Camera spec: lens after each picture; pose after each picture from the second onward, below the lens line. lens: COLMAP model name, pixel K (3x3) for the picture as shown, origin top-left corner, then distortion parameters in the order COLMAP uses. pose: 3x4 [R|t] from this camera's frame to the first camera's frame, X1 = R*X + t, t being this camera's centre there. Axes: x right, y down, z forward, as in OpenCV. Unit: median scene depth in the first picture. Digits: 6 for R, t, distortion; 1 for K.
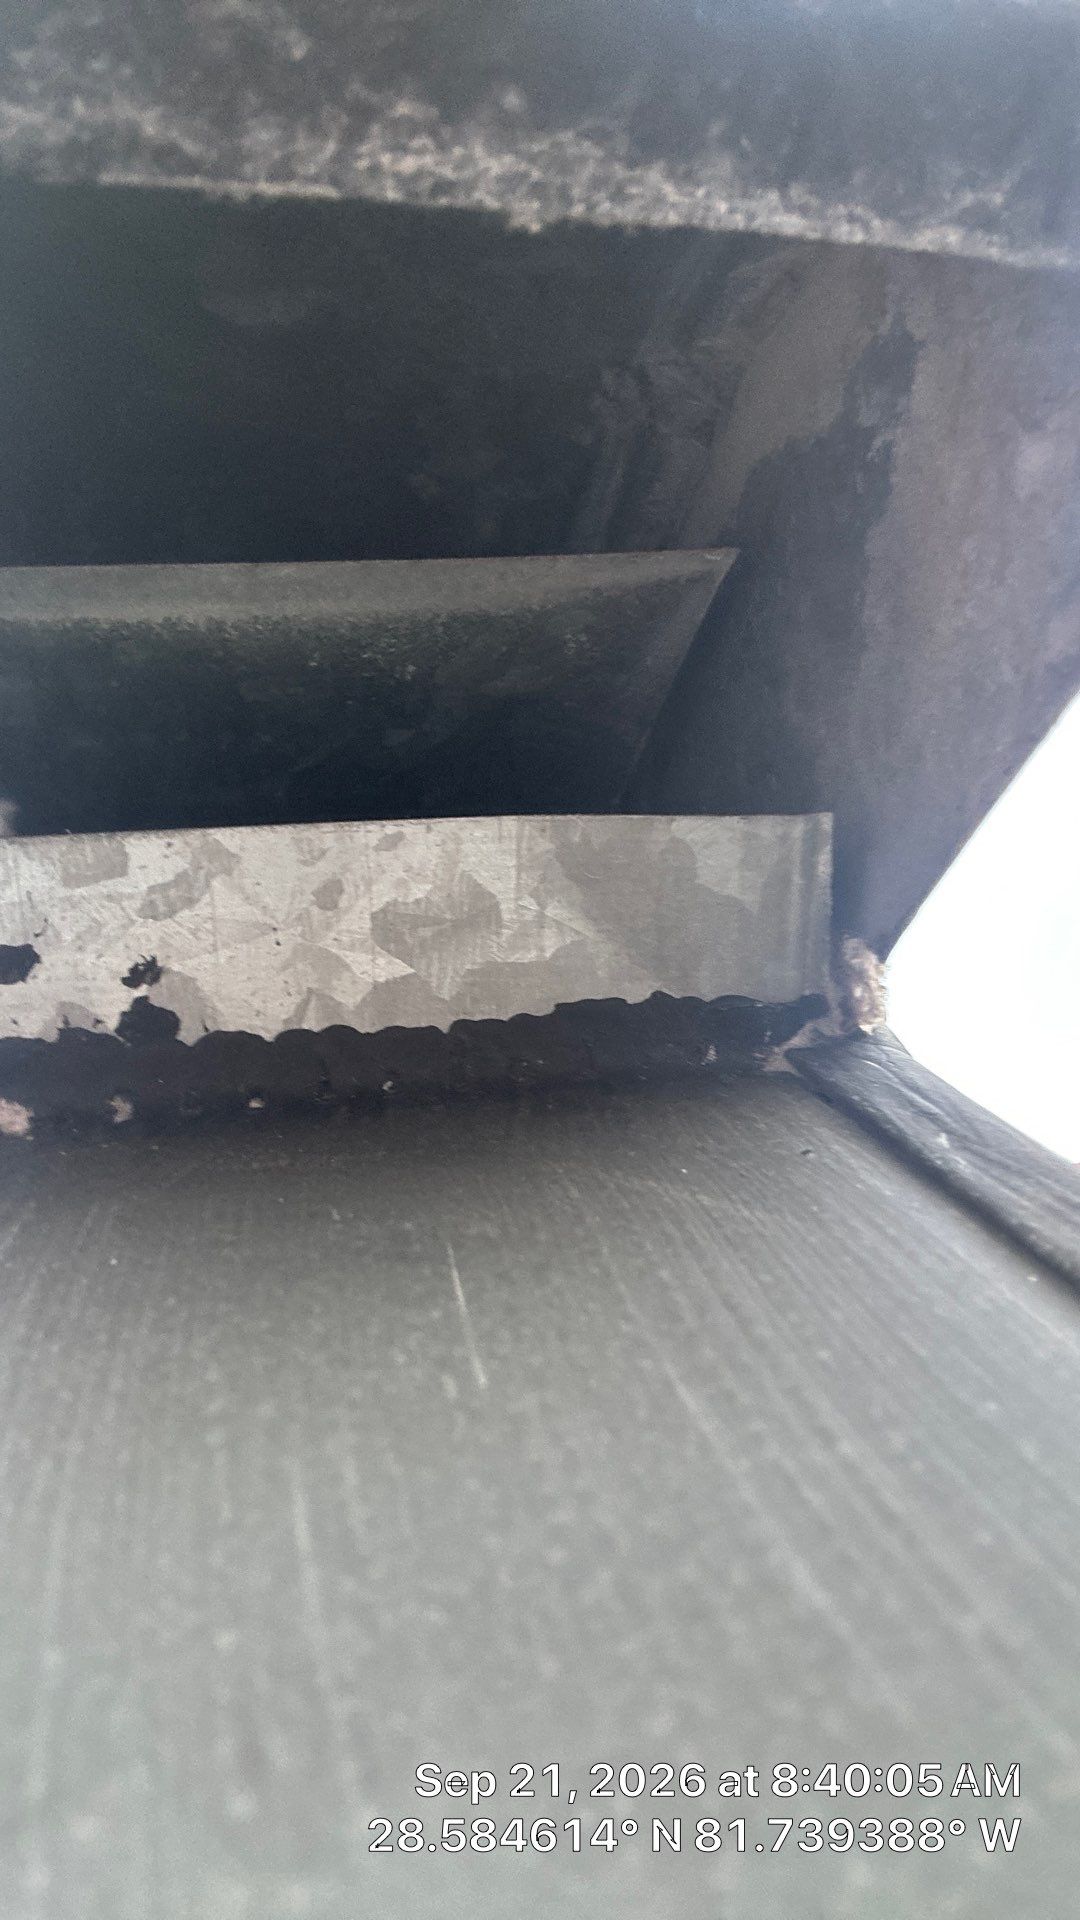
lens RADIAL K [[1056.1, 0, 537.4], [0, 1056.1, 959.6], [0, 0, 1]] dist [-0.003531, -0.001484]
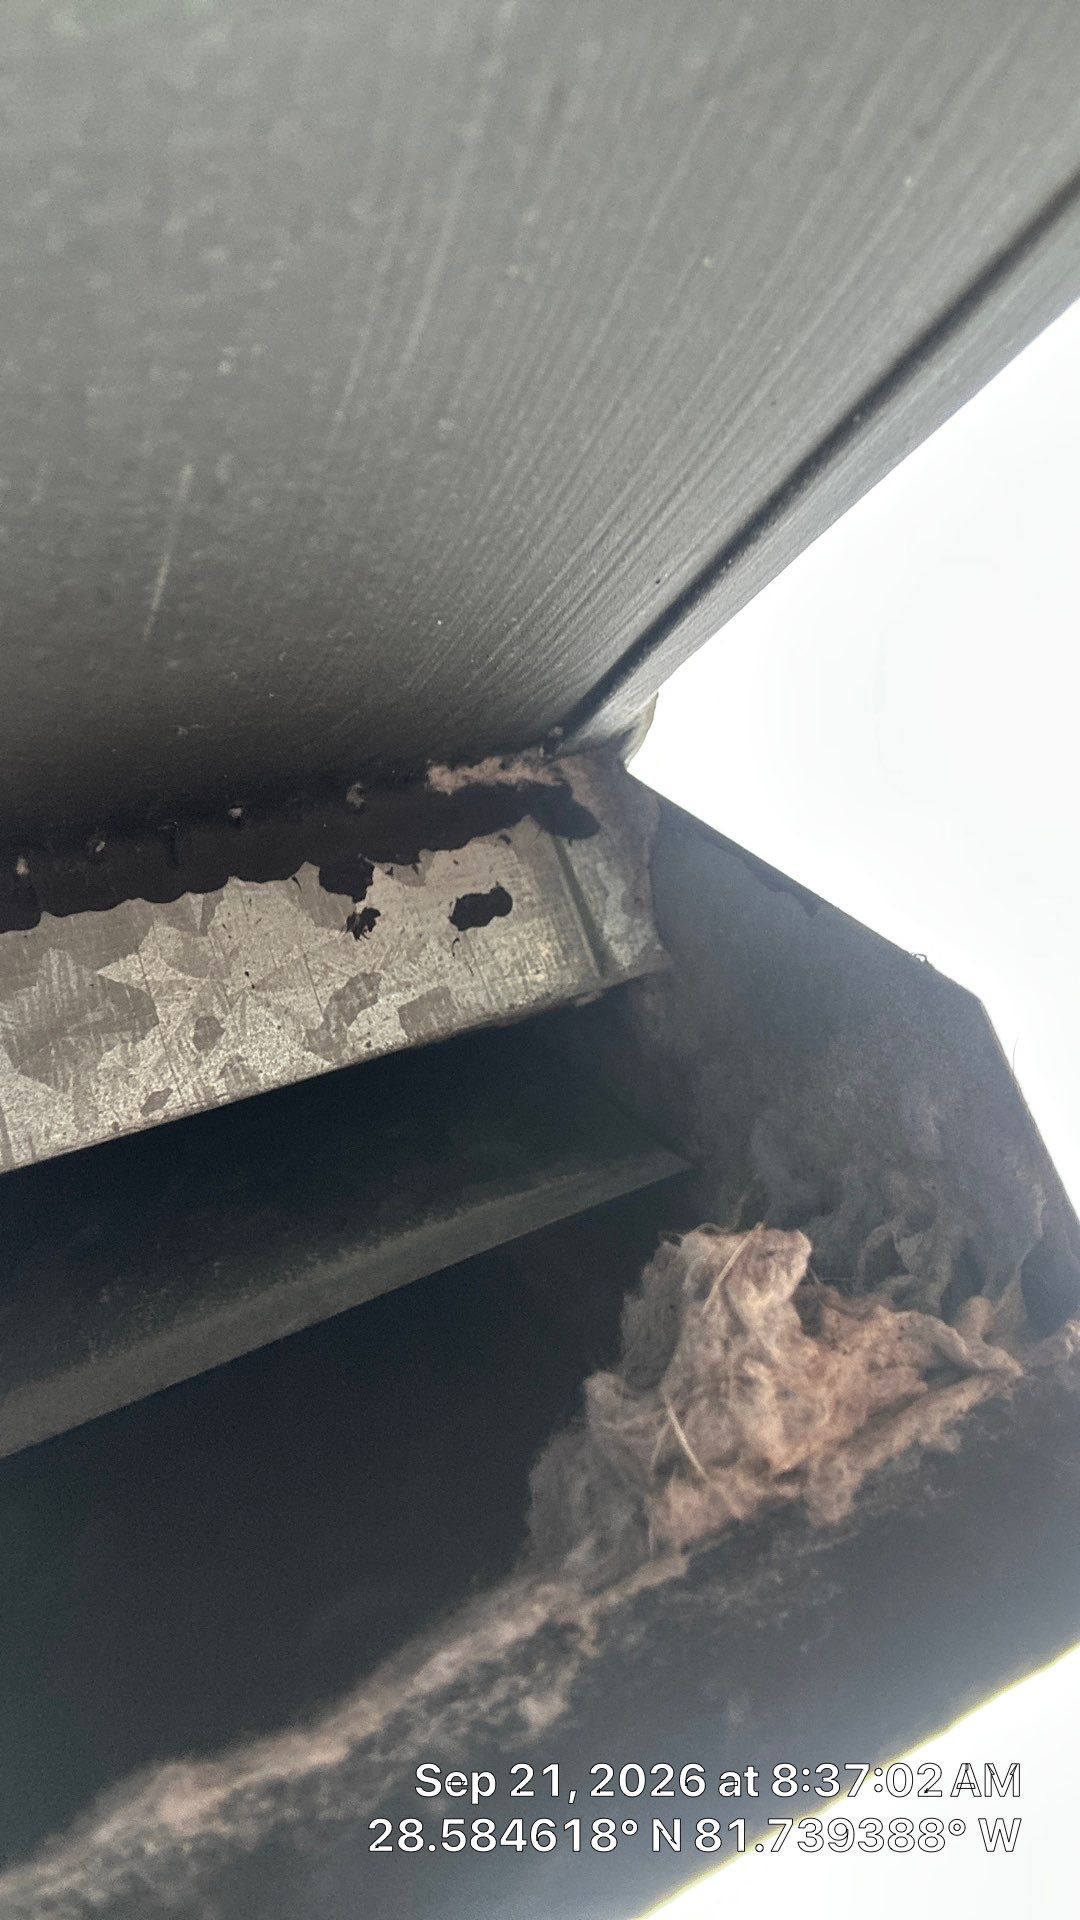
lens RADIAL K [[1056.1, 0, 537.4], [0, 1056.1, 959.6], [0, 0, 1]] dist [-0.003531, -0.001484]
pose [[-0.795506, 0.176521, -0.579665, 0.109508], [-0.190270, -0.981011, -0.037622, -0.016675], [-0.575298, 0.080364, 0.813986, 0.035246]]
